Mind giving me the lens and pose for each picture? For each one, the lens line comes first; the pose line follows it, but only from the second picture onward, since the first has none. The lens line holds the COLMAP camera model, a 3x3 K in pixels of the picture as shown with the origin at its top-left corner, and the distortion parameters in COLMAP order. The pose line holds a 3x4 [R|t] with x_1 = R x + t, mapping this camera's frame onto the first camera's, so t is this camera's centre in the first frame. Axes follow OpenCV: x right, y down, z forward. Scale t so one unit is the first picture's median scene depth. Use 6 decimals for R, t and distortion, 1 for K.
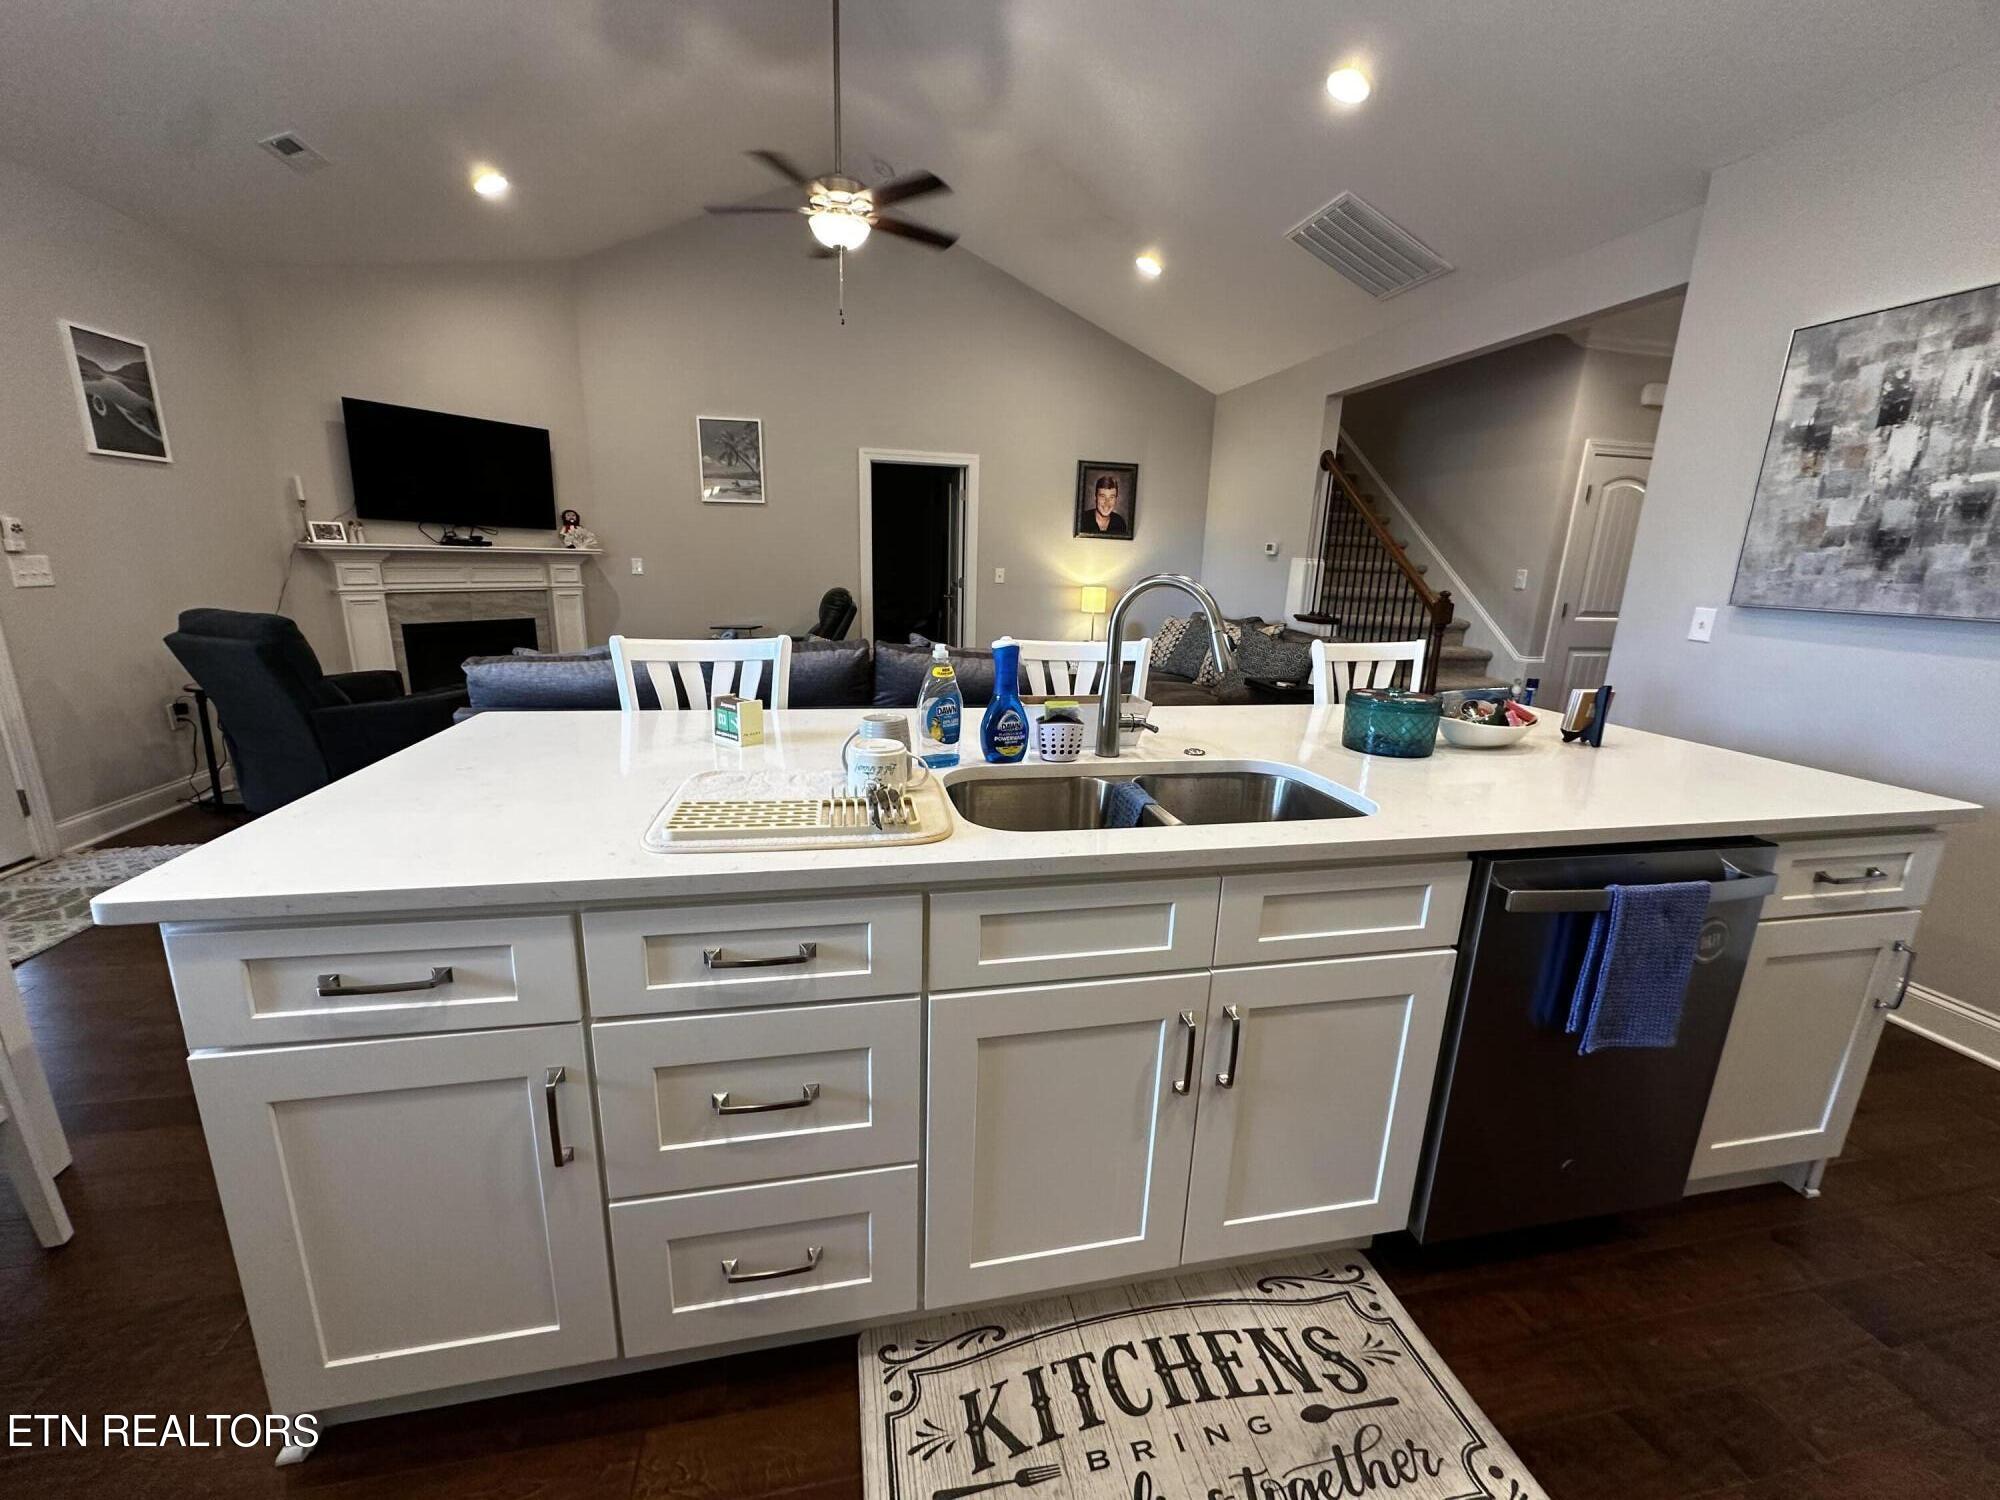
lens RADIAL K [[797.0, 0, 995.8], [0, 797.0, 752.9], [0, 0, 1]] dist [-0.002489, 0.000809]
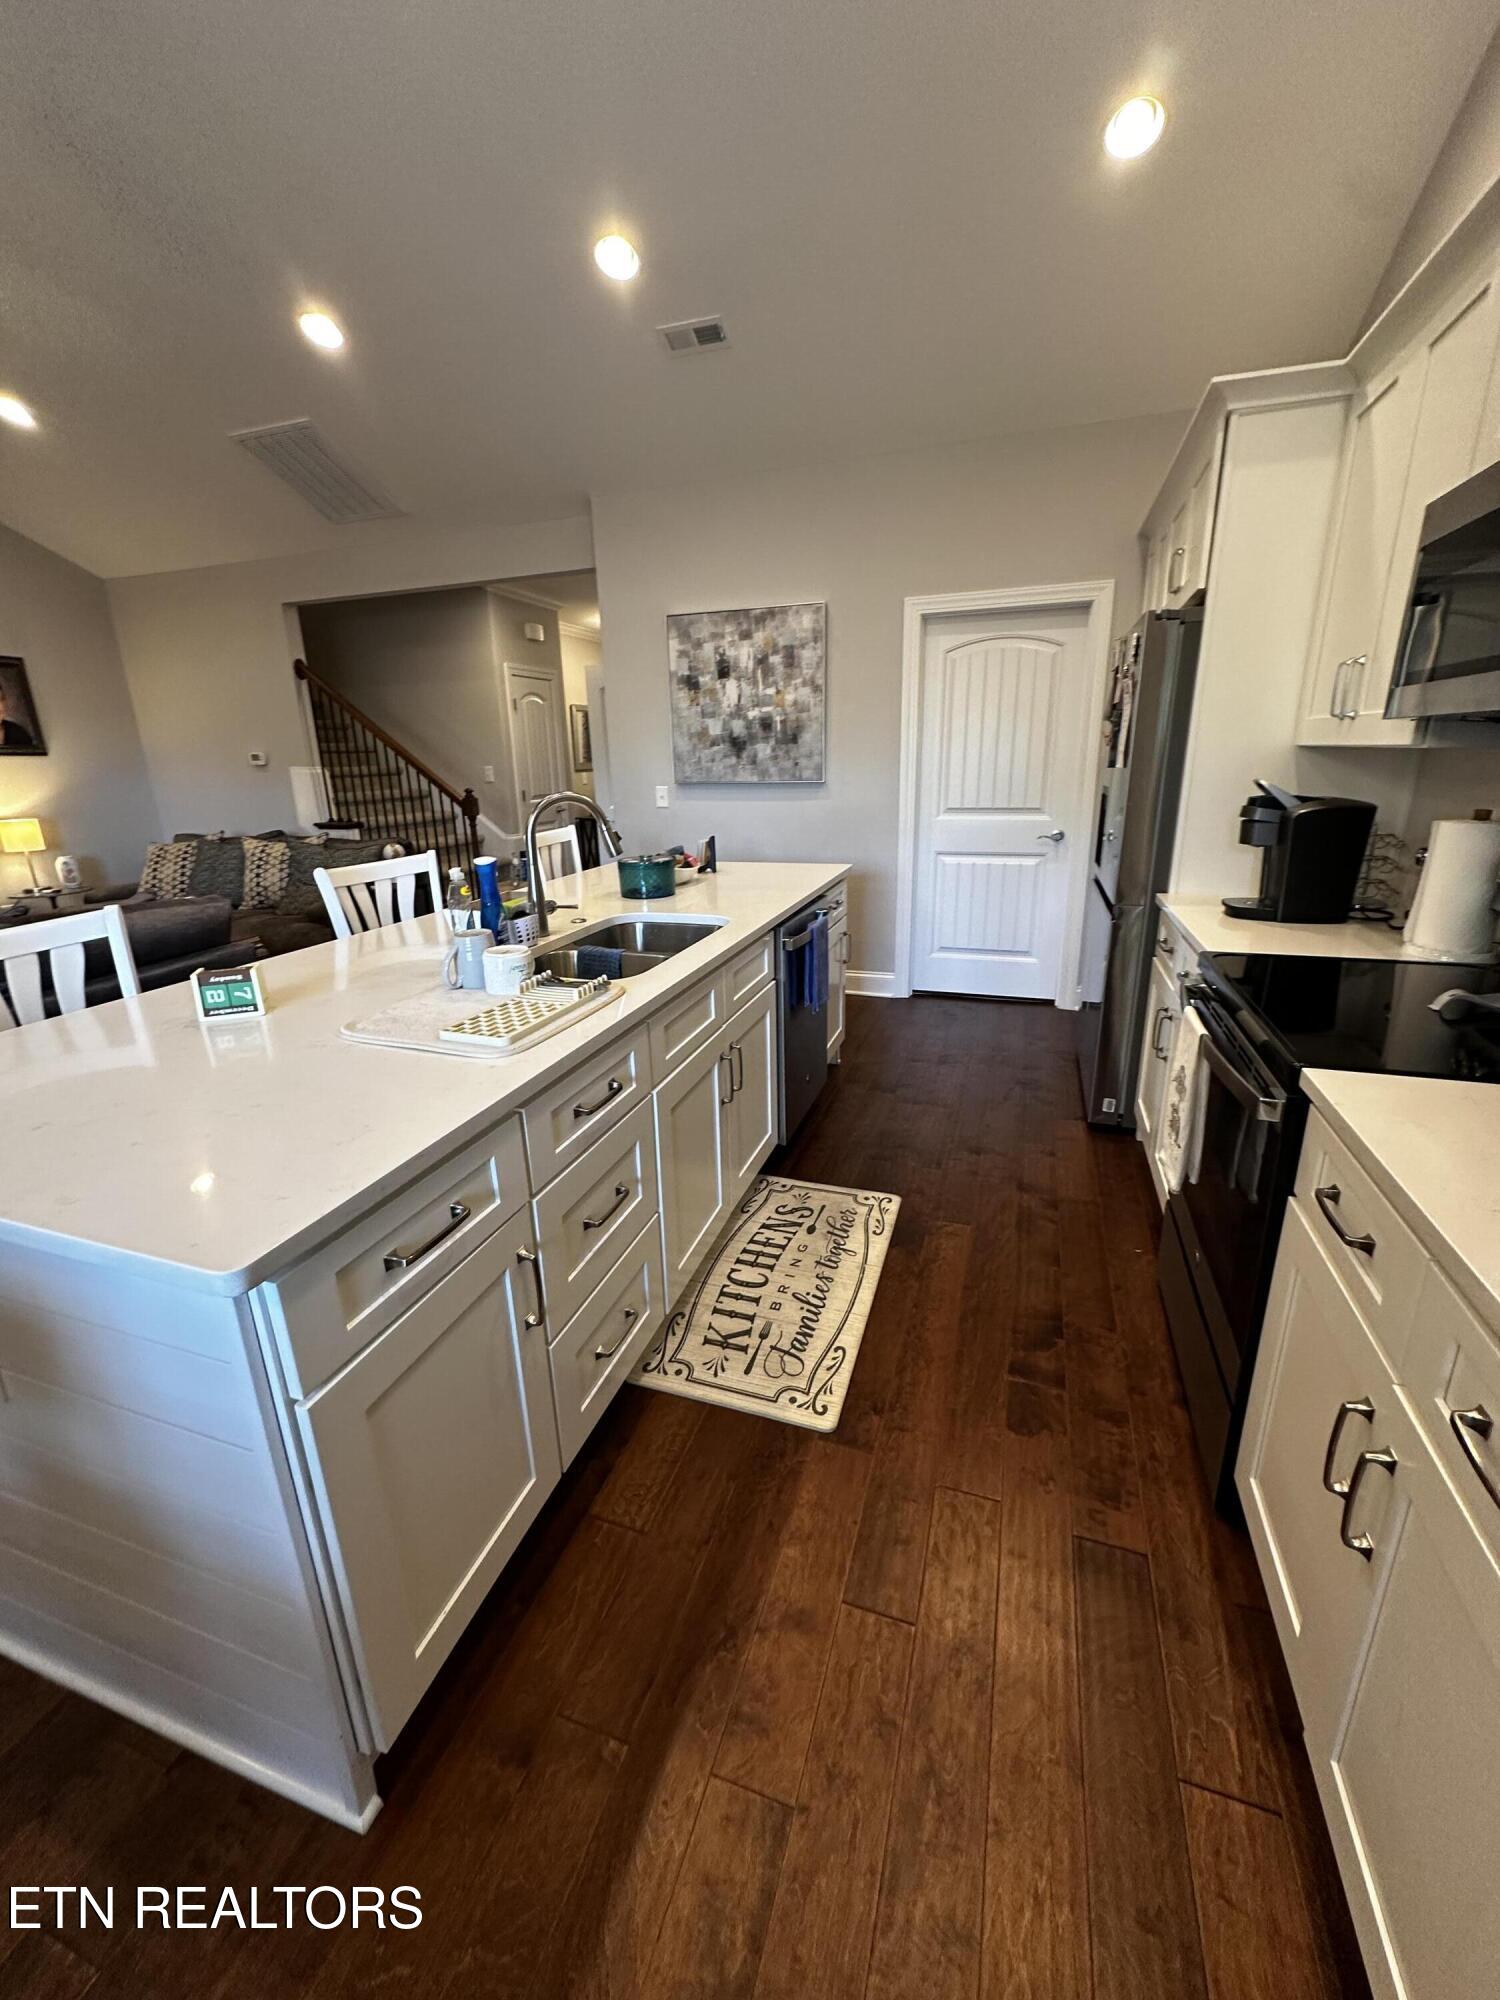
lens RADIAL K [[797.0, 0, 748.6], [0, 797.0, 998.8], [0, 0, 1]] dist [-0.002489, 0.000809]
pose [[0.508268, -0.292960, 0.809838, -0.354930], [0.244348, 0.950774, 0.190586, -0.029987], [-0.825807, 0.101014, 0.554832, 0.005568]]
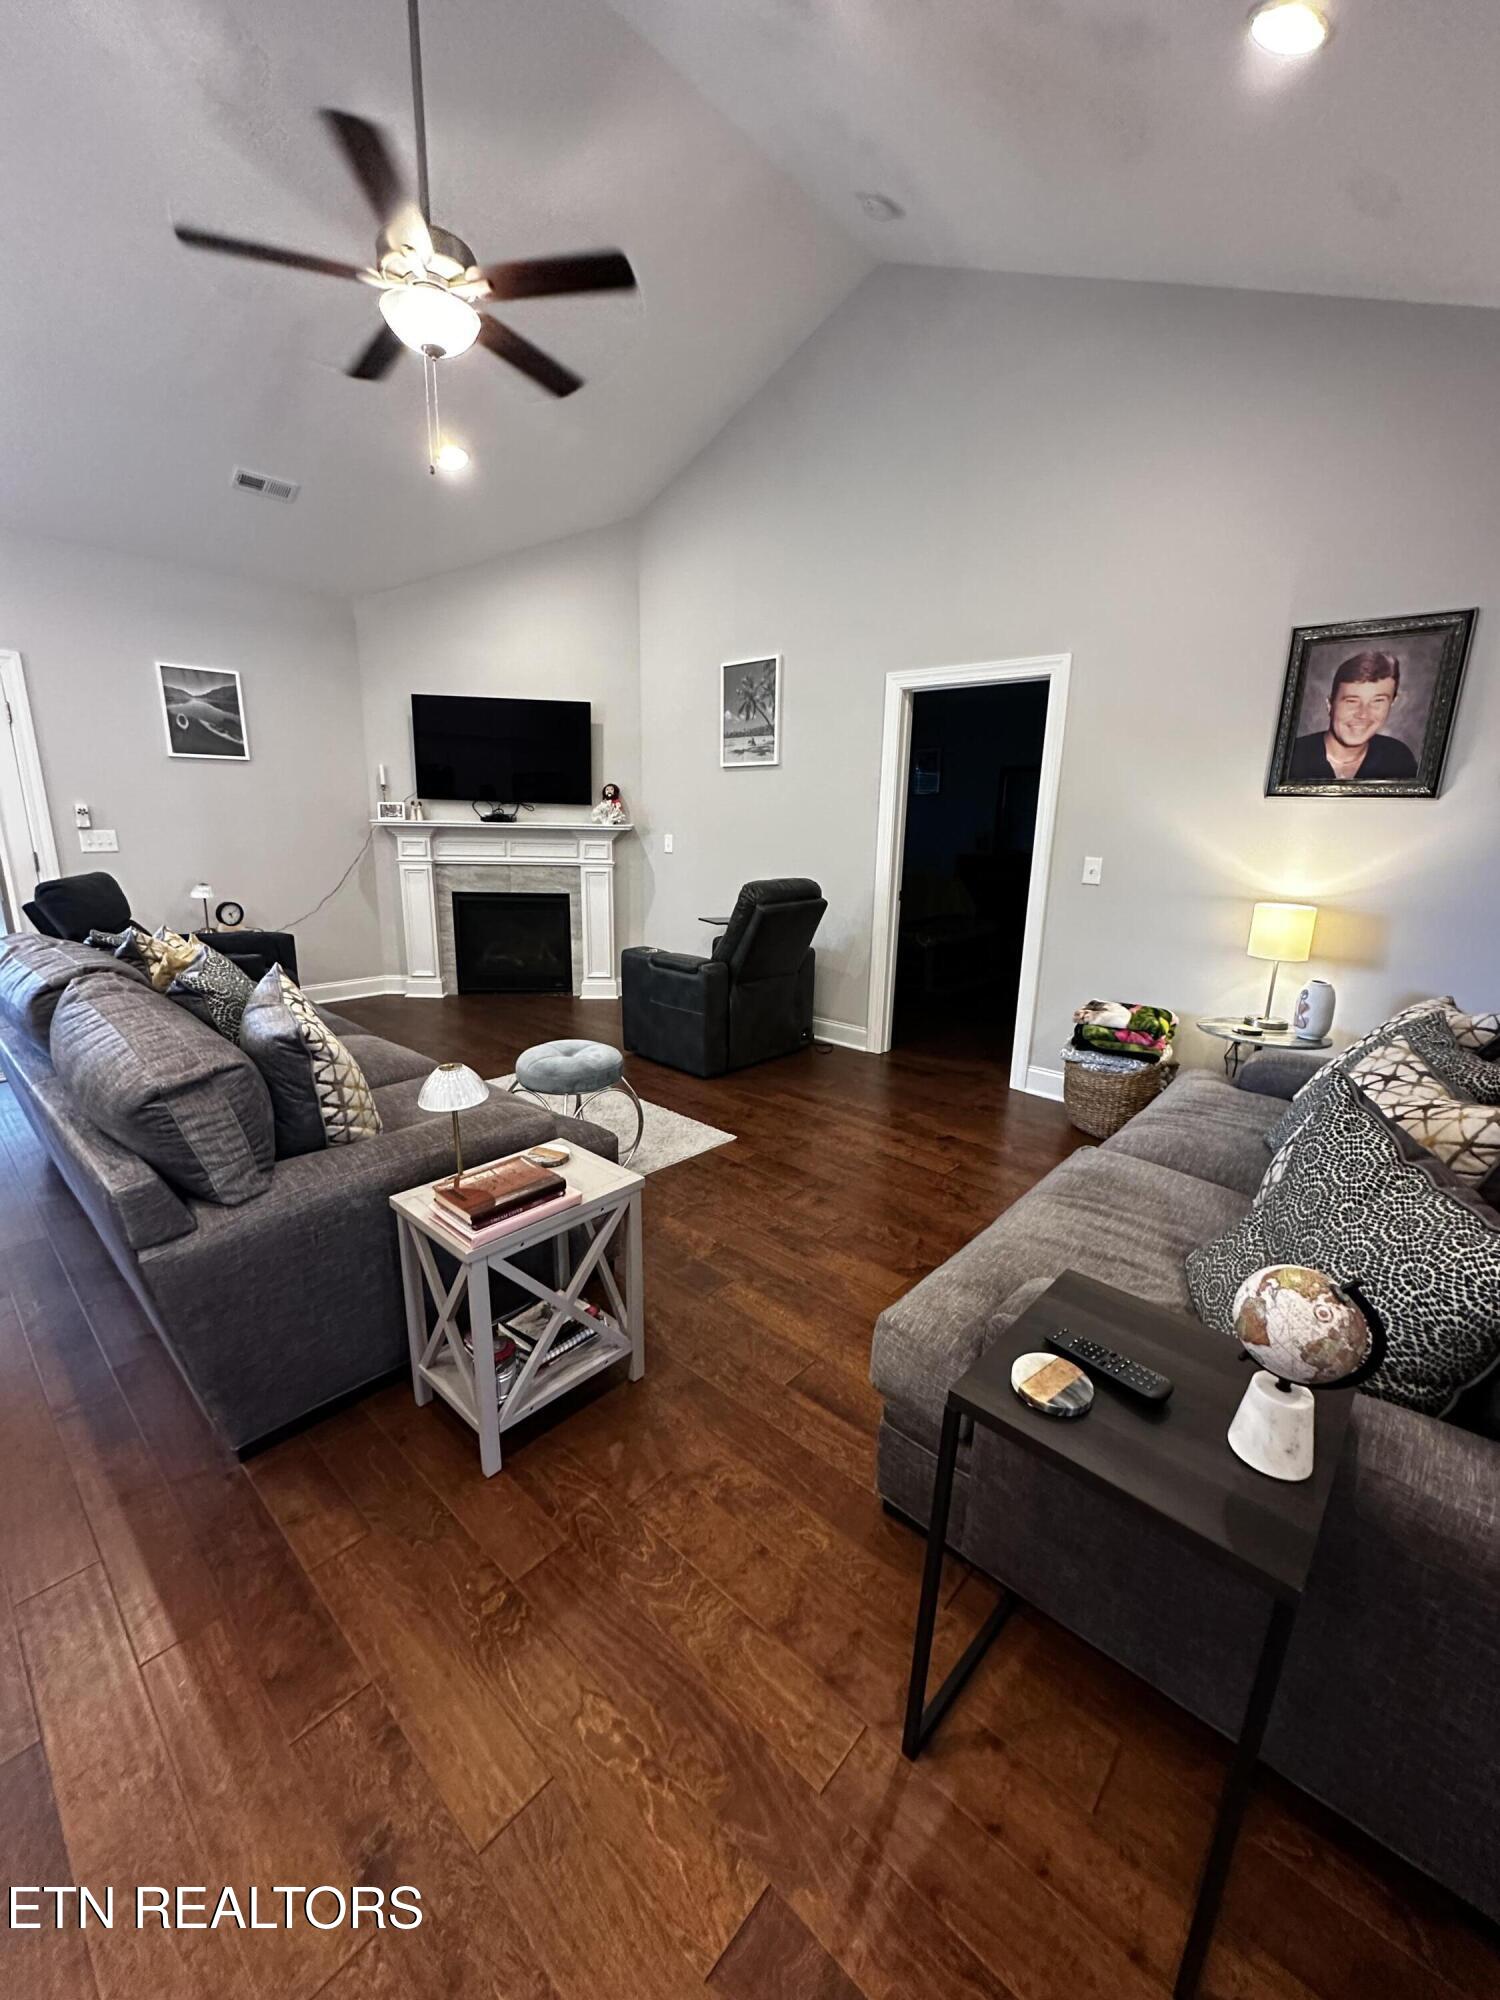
lens RADIAL K [[797.0, 0, 749.0], [0, 797.0, 997.2], [0, 0, 1]] dist [-0.002489, 0.000809]
pose [[0.596174, 0.166770, -0.785343, 0.567488], [-0.195495, 0.978900, 0.059467, -0.230728], [0.778690, 0.118078, 0.616198, 0.914127]]
